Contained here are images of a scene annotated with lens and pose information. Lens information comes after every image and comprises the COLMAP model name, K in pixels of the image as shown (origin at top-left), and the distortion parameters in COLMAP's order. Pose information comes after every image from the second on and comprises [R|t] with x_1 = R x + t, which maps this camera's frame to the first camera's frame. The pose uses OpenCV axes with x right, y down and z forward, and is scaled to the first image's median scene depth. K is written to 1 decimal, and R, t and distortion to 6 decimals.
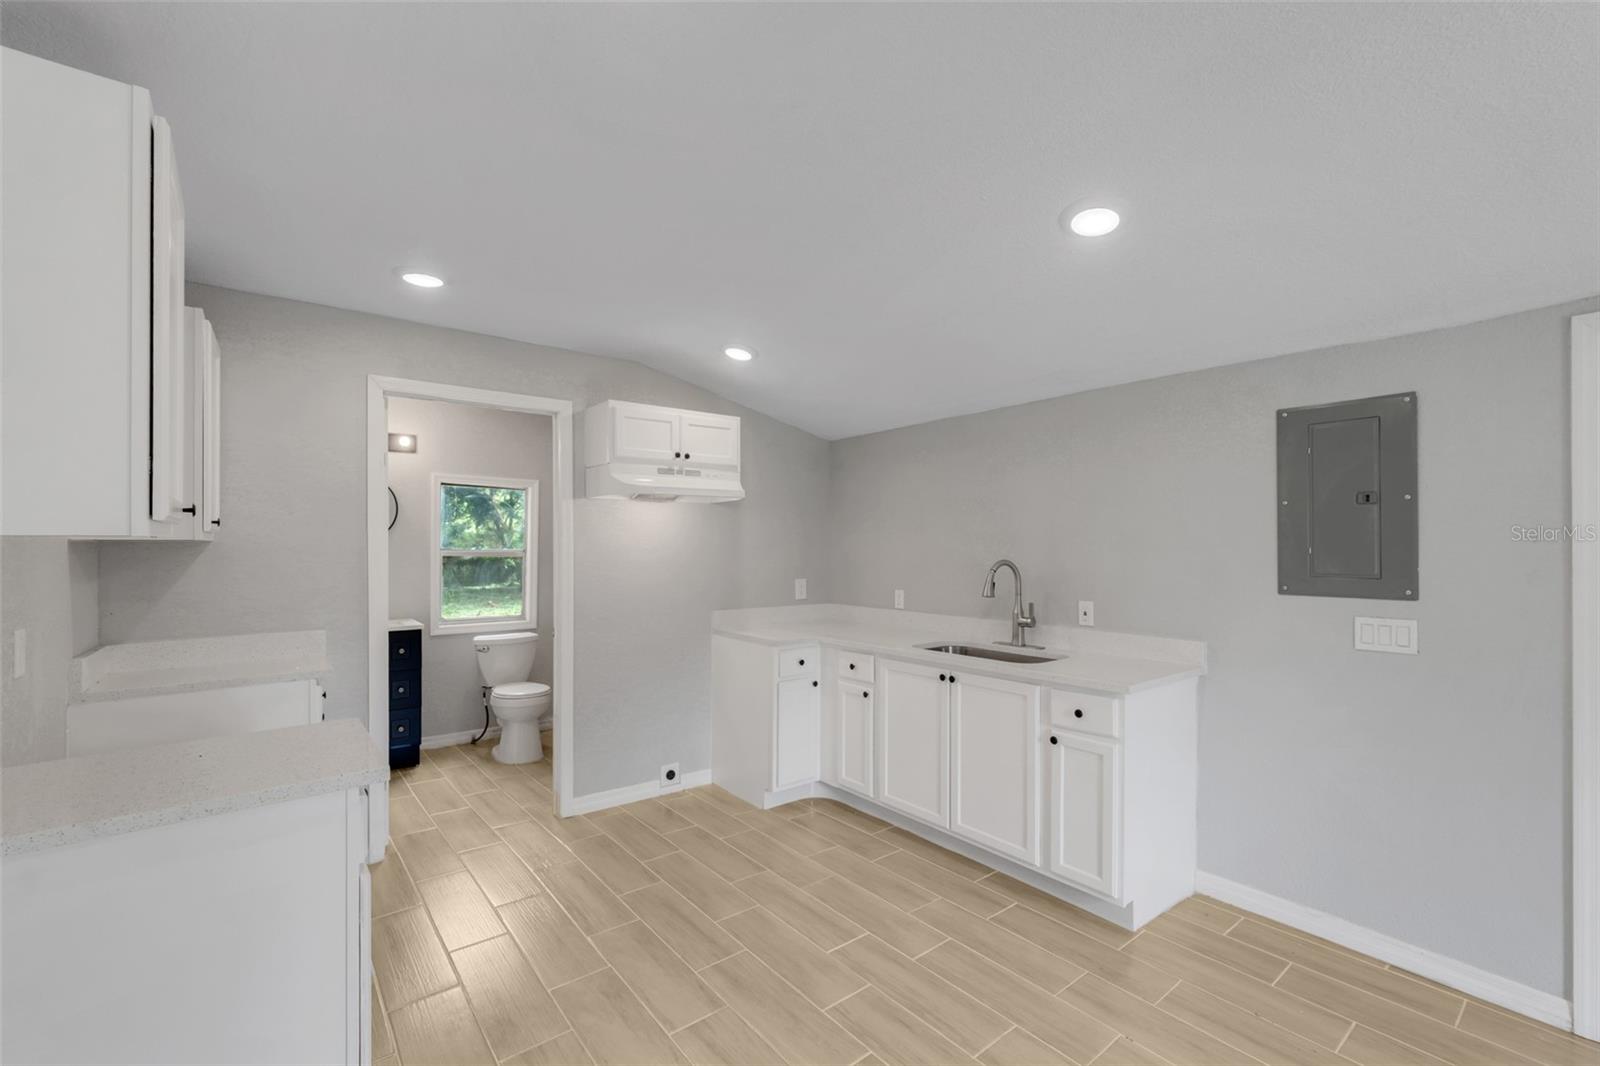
lens RADIAL K [[677.9, 0, 787.3], [0, 677.9, 533.2], [0, 0, 1]] dist [-0.002482, 0.000996]
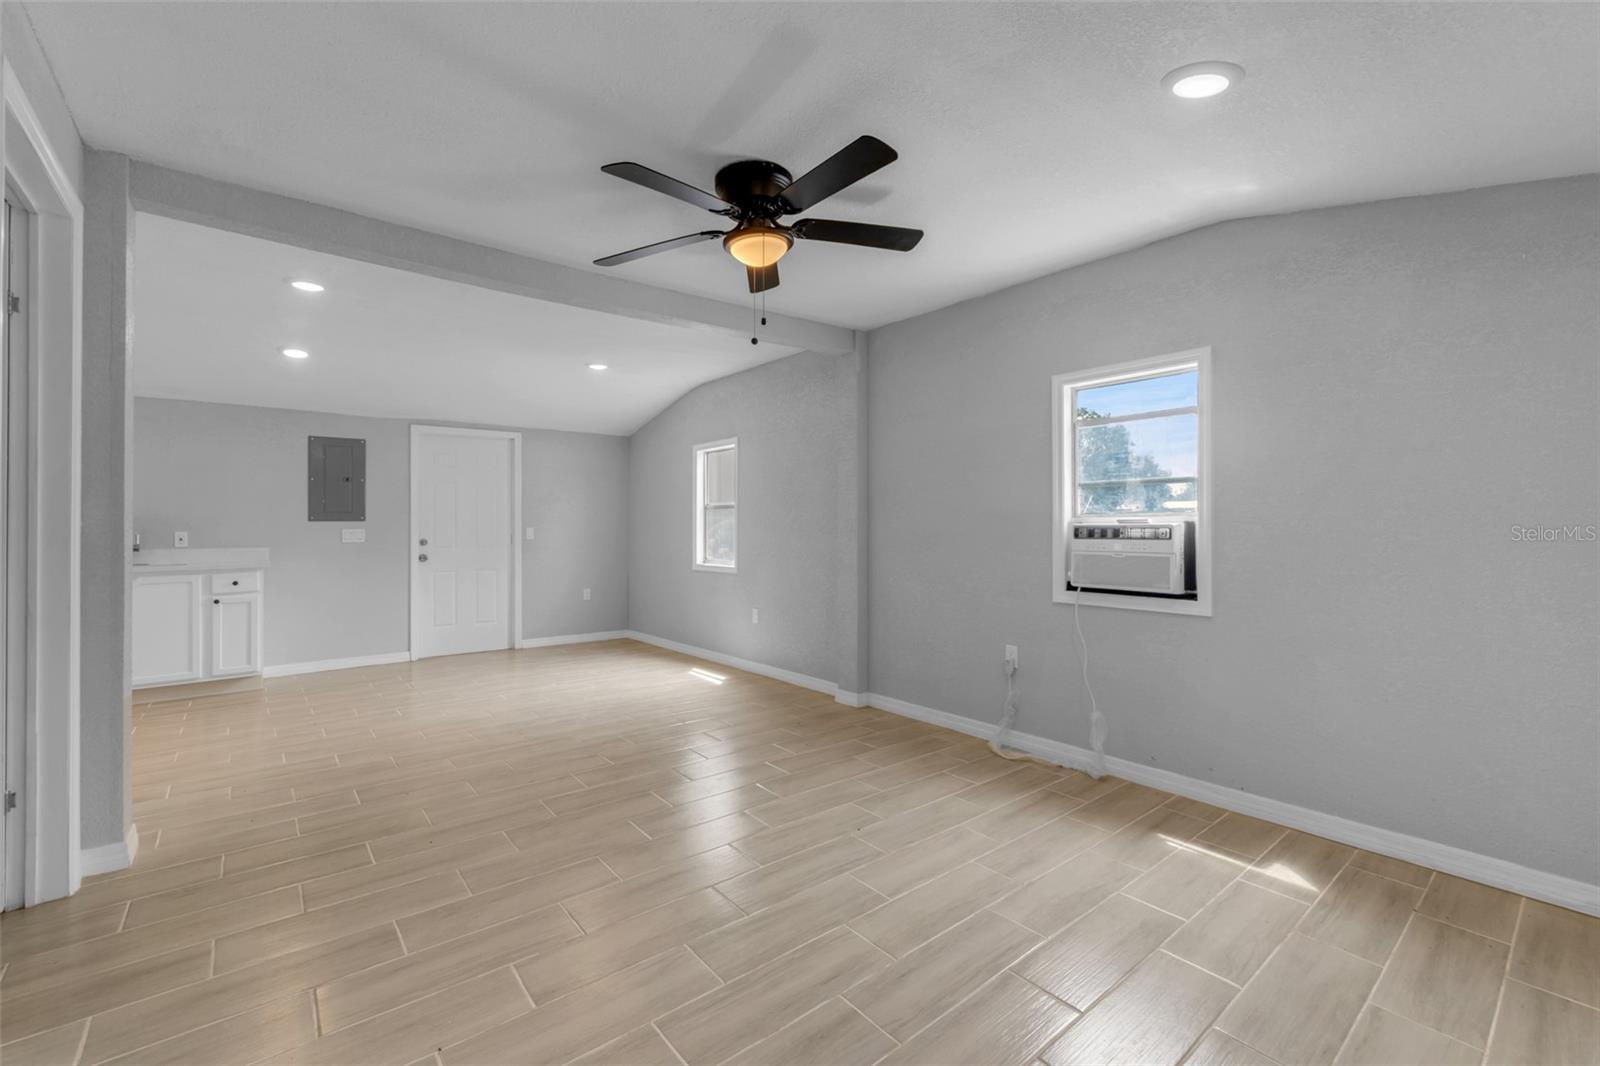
lens RADIAL K [[677.9, 0, 790.8], [0, 677.9, 518.0], [0, 0, 1]] dist [-0.002482, 0.000996]
pose [[-0.017956, 0.011555, 0.999772, -1.127305], [-0.012381, 0.999854, -0.011778, 0.066297], [-0.999762, -0.012589, -0.017810, -0.385683]]
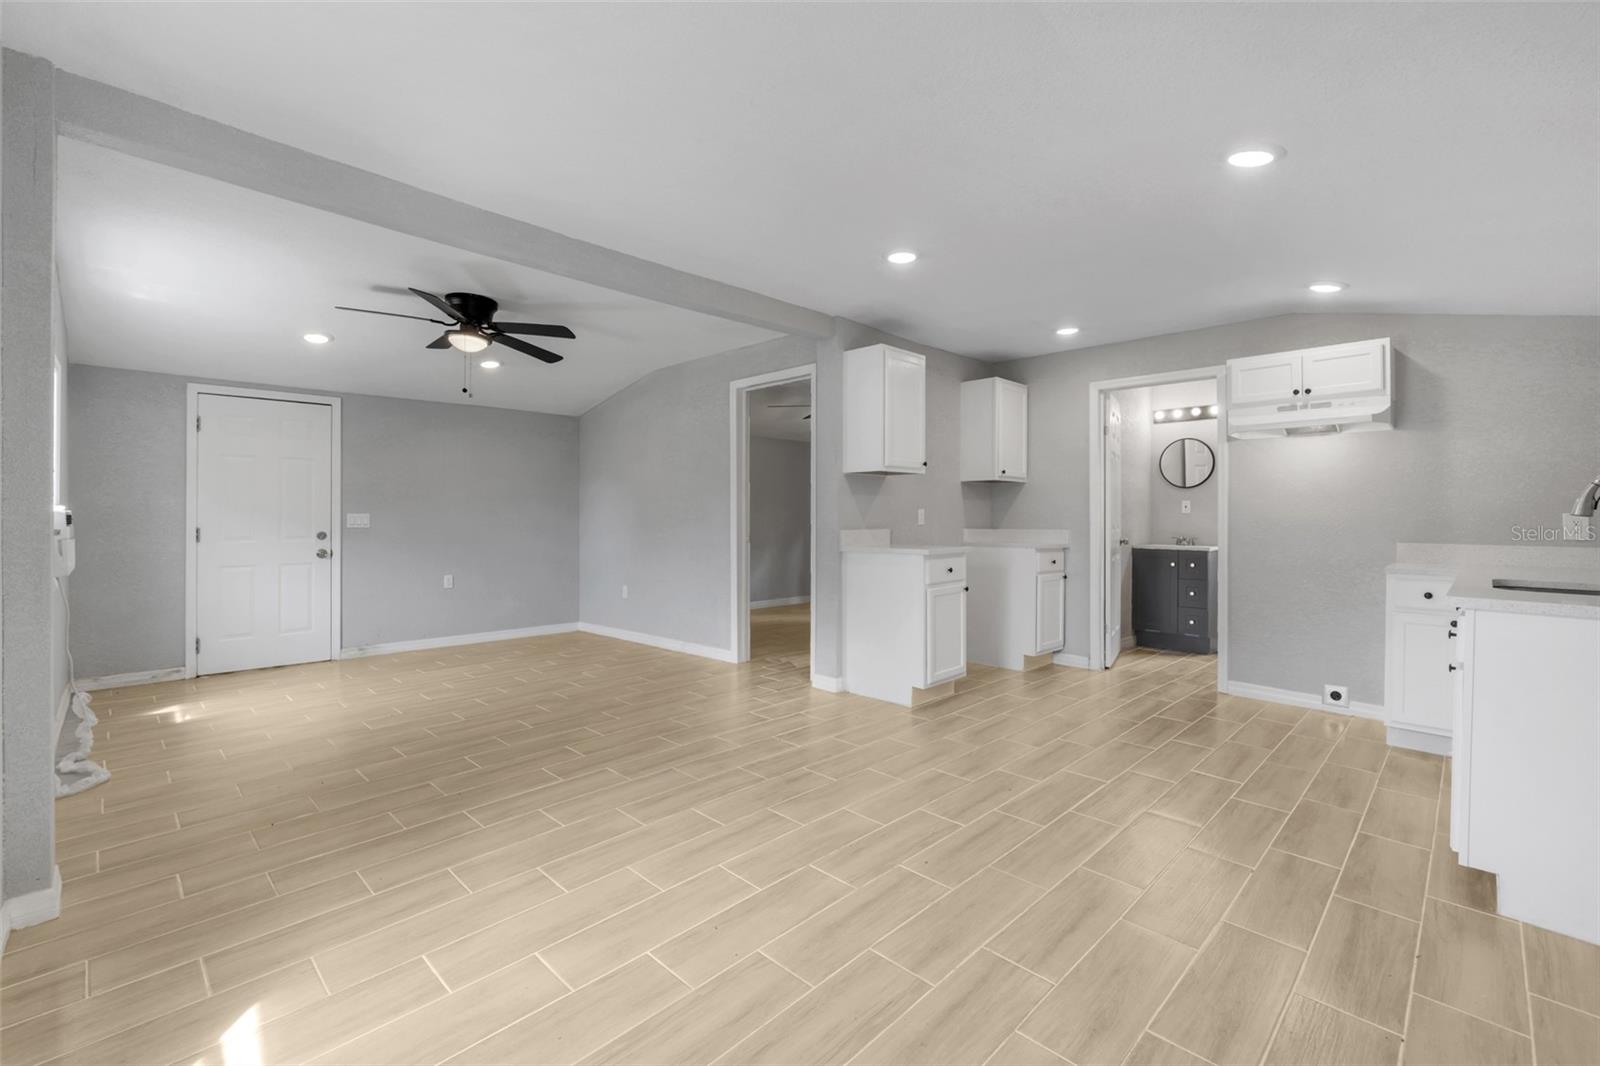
lens RADIAL K [[677.9, 0, 794.9], [0, 677.9, 523.8], [0, 0, 1]] dist [-0.002482, 0.000996]
pose [[0.105005, 0.011794, -0.994402, 0.861108], [0.004585, 0.999913, 0.012343, 0.083141], [0.994461, -0.005855, 0.104942, 0.071071]]
